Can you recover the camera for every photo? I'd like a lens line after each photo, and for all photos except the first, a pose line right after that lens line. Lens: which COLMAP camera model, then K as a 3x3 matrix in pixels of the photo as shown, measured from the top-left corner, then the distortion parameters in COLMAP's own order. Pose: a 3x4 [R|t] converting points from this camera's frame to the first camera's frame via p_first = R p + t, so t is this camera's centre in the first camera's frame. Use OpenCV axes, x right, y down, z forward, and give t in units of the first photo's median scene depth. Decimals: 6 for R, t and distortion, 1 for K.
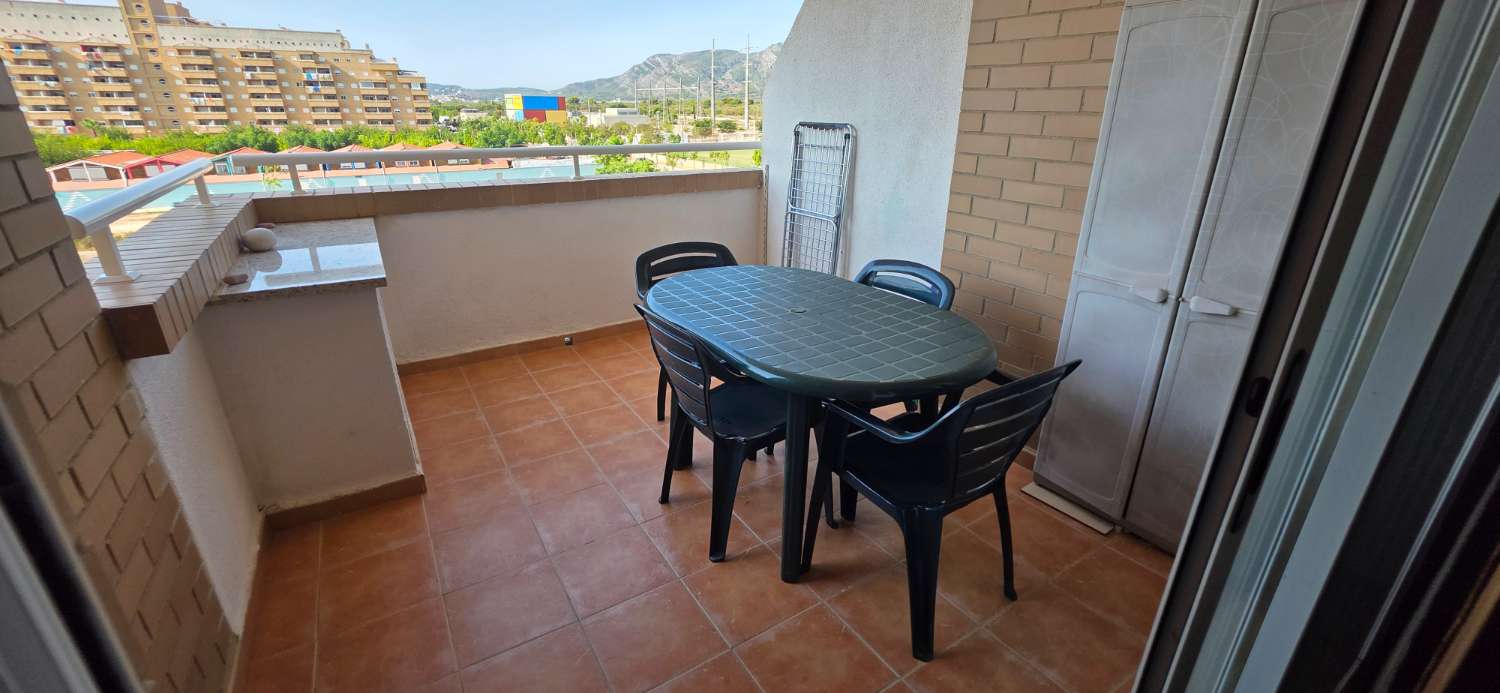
lens RADIAL K [[603.3, 0, 752.5], [0, 603.3, 331.9], [0, 0, 1]] dist [0.001351, -0.000479]
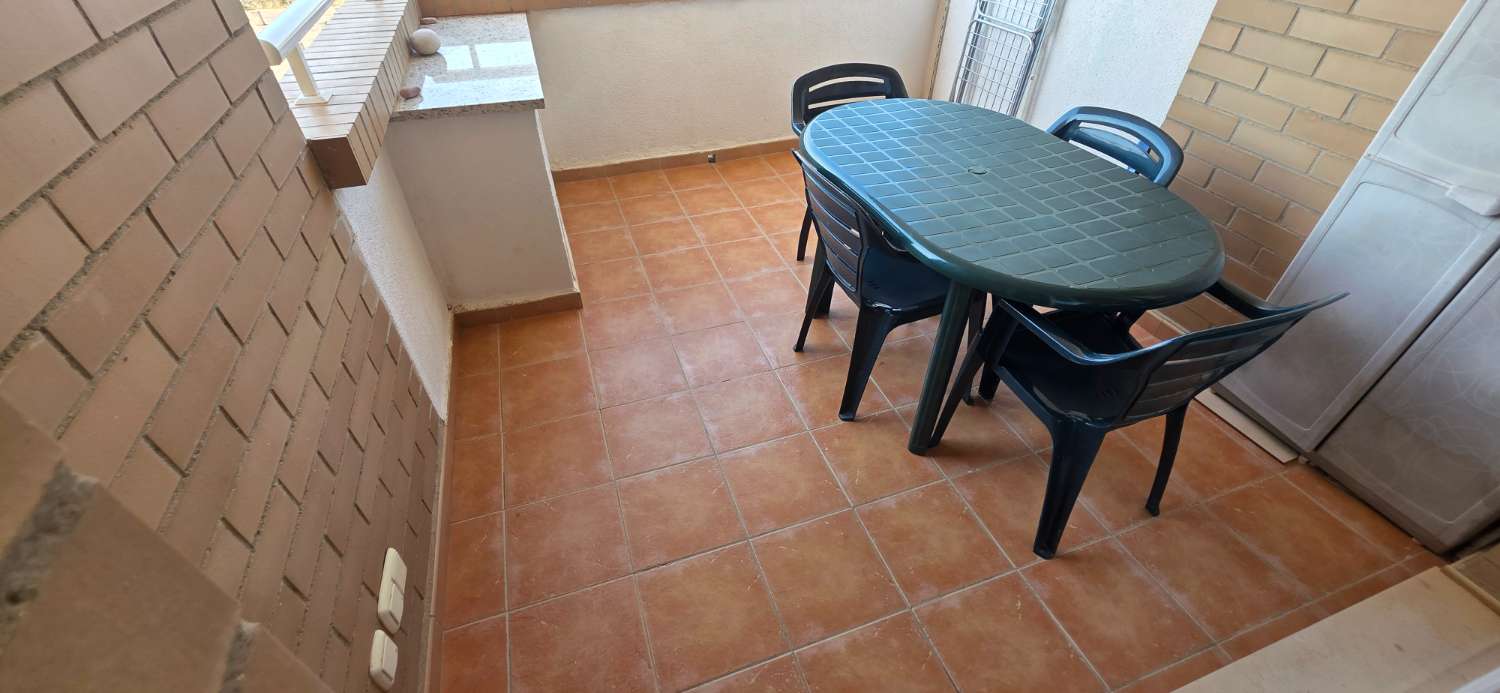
lens RADIAL K [[603.3, 0, 747.1], [0, 603.3, 334.4], [0, 0, 1]] dist [0.001351, -0.000479]
pose [[0.971461, 0.147486, -0.185774, -0.052535], [-0.079986, 0.941007, 0.328798, -0.078547], [0.223308, -0.304554, 0.925948, 0.057484]]
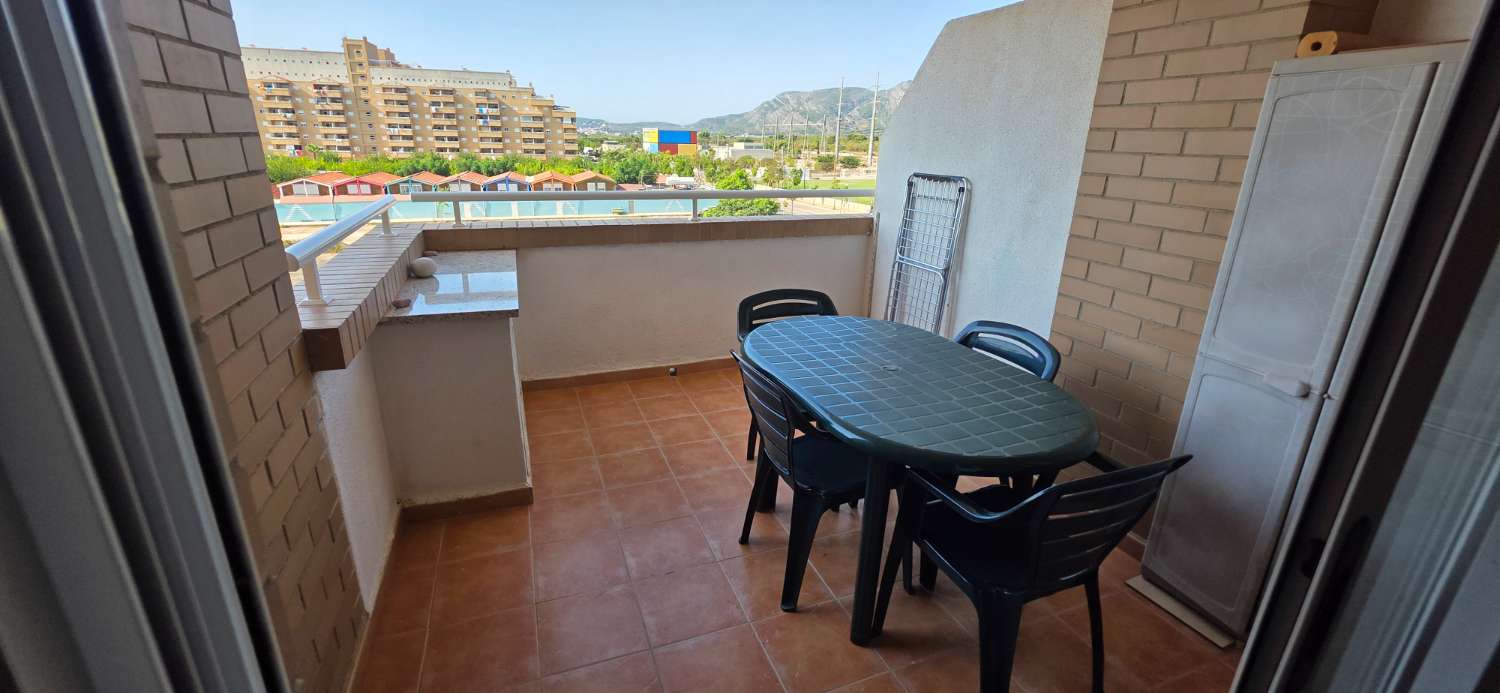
lens RADIAL K [[603.3, 0, 751.2], [0, 603.3, 332.6], [0, 0, 1]] dist [0.001351, -0.000479]
pose [[0.980638, 0.074650, -0.181042, 0.028172], [-0.083921, 0.995497, -0.044088, -0.033433], [0.176935, 0.058428, 0.982487, -0.030448]]
